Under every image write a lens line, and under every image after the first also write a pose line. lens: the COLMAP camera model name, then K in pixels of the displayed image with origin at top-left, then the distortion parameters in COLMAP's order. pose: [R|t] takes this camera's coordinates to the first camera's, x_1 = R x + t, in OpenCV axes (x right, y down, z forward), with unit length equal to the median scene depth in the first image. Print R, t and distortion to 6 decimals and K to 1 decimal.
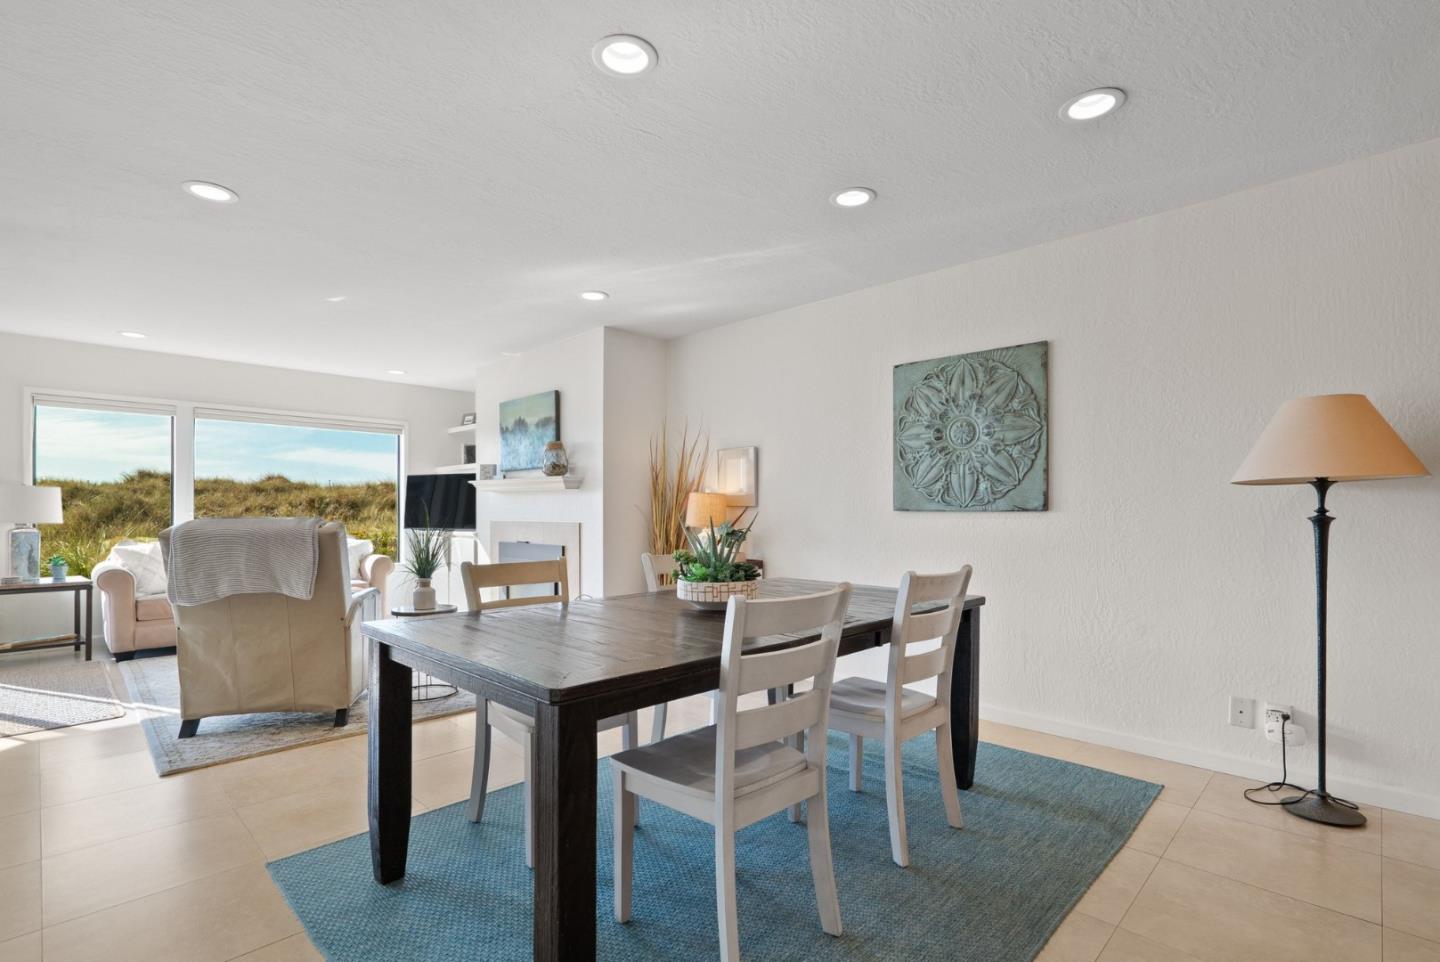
lens RADIAL K [[668.6, 0, 718.1], [0, 668.6, 514.8], [0, 0, 1]] dist [-0.001509, 0.000162]
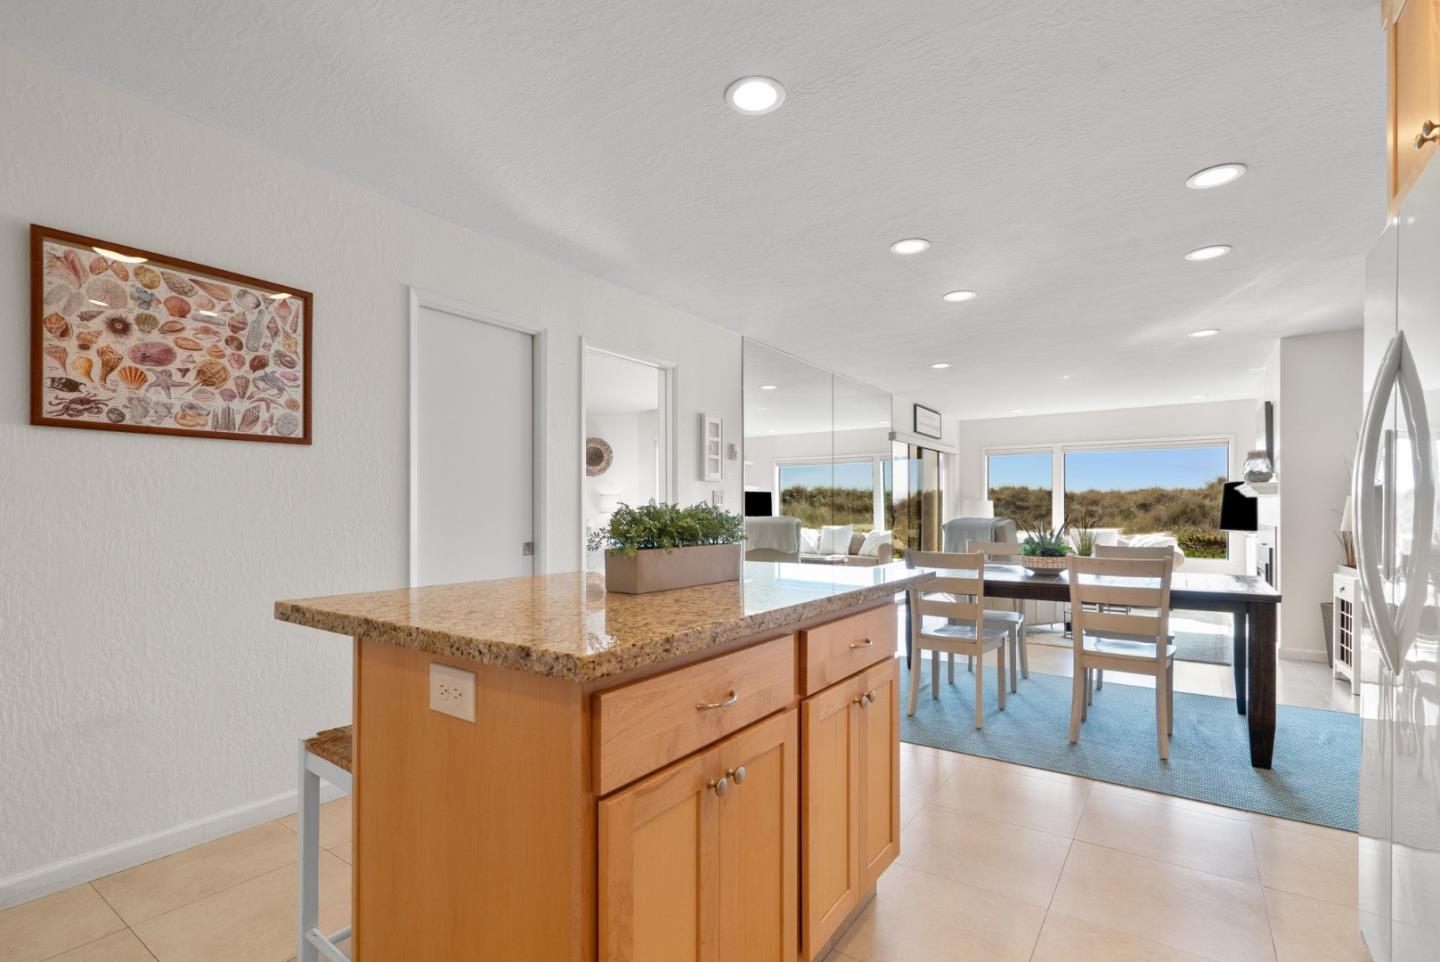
lens RADIAL K [[668.6, 0, 718.1], [0, 668.6, 514.8], [0, 0, 1]] dist [-0.001509, 0.000162]
pose [[0.165791, 0.003663, -0.986154, 0.995308], [-0.007653, 0.999968, 0.002428, -0.000156], [0.986131, 0.007144, 0.165814, -0.046908]]
